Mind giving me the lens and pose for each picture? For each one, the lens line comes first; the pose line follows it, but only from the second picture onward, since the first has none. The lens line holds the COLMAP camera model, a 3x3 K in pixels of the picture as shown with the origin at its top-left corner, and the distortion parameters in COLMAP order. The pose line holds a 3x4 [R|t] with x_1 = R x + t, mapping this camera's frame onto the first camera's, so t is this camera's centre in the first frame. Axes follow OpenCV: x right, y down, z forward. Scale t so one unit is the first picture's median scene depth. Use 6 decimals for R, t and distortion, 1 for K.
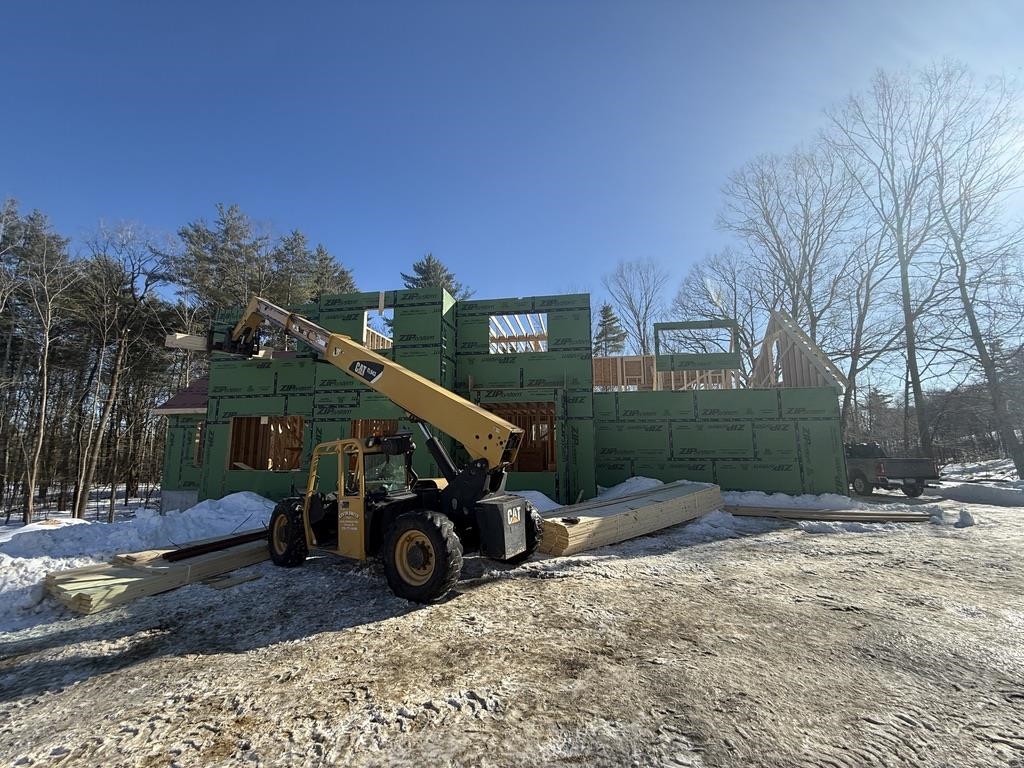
lens RADIAL K [[410.4, 0, 508.7], [0, 410.4, 385.8], [0, 0, 1]] dist [-0.000019, -0.000062]
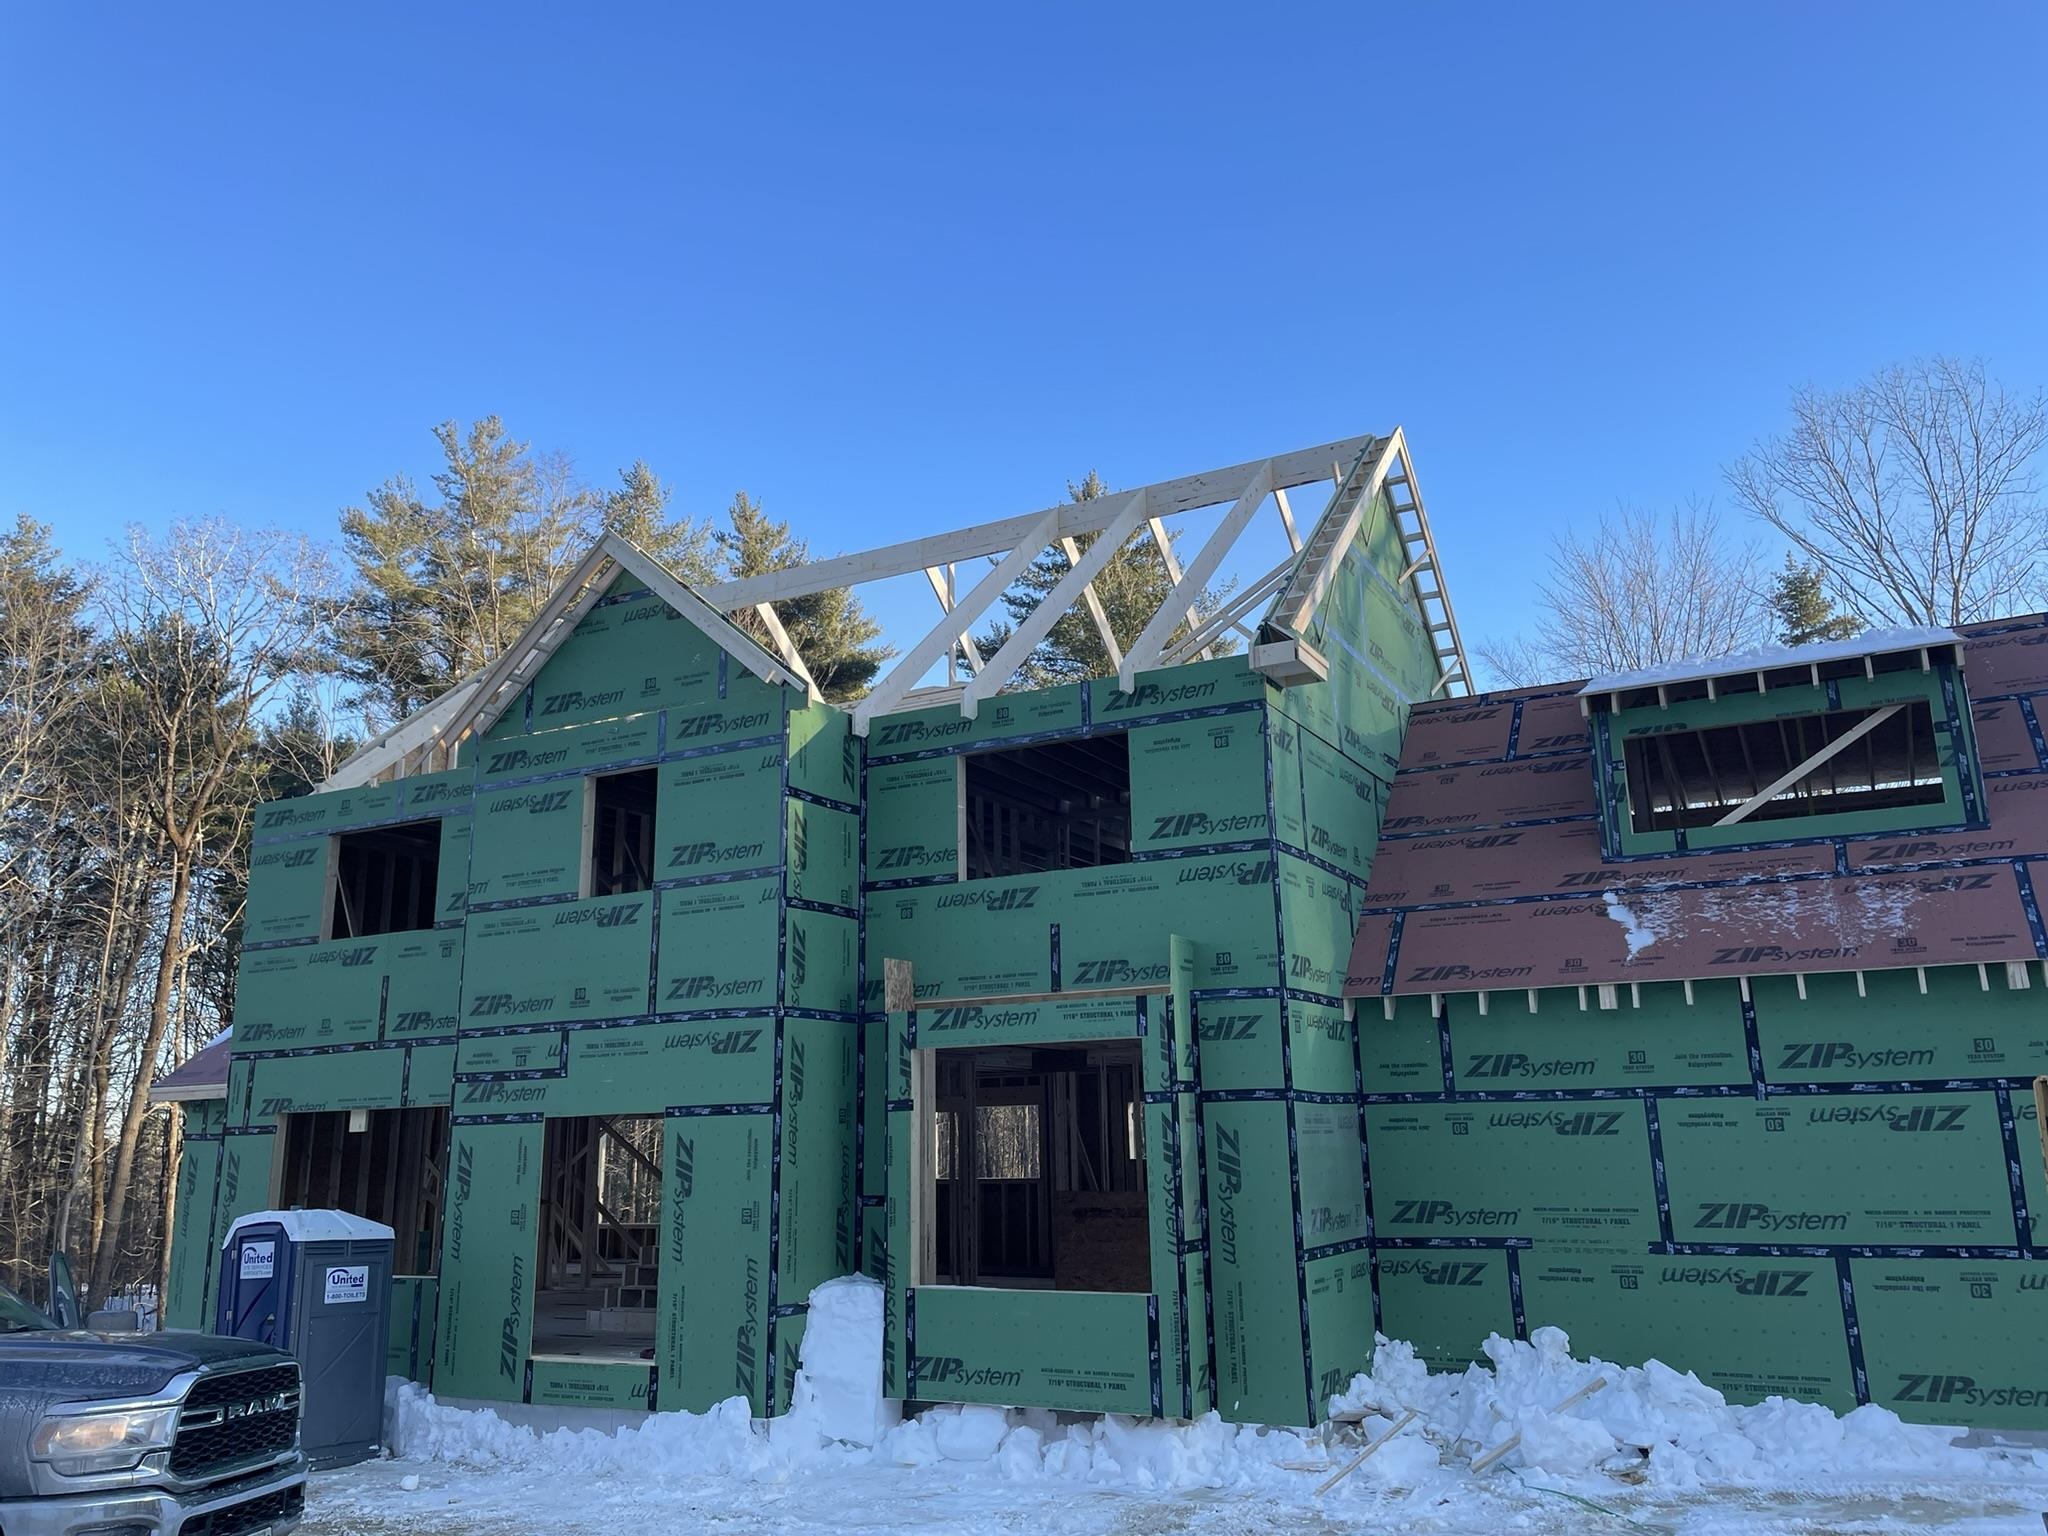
lens RADIAL K [[1543.9, 0, 1015.8], [0, 1543.9, 754.7], [0, 0, 1]] dist [0.100146, -0.123733]
pose [[0.947135, -0.090230, -0.307886, 0.344095], [0.057723, 0.991903, -0.113120, -0.037608], [0.315599, 0.089367, 0.944675, -0.075583]]
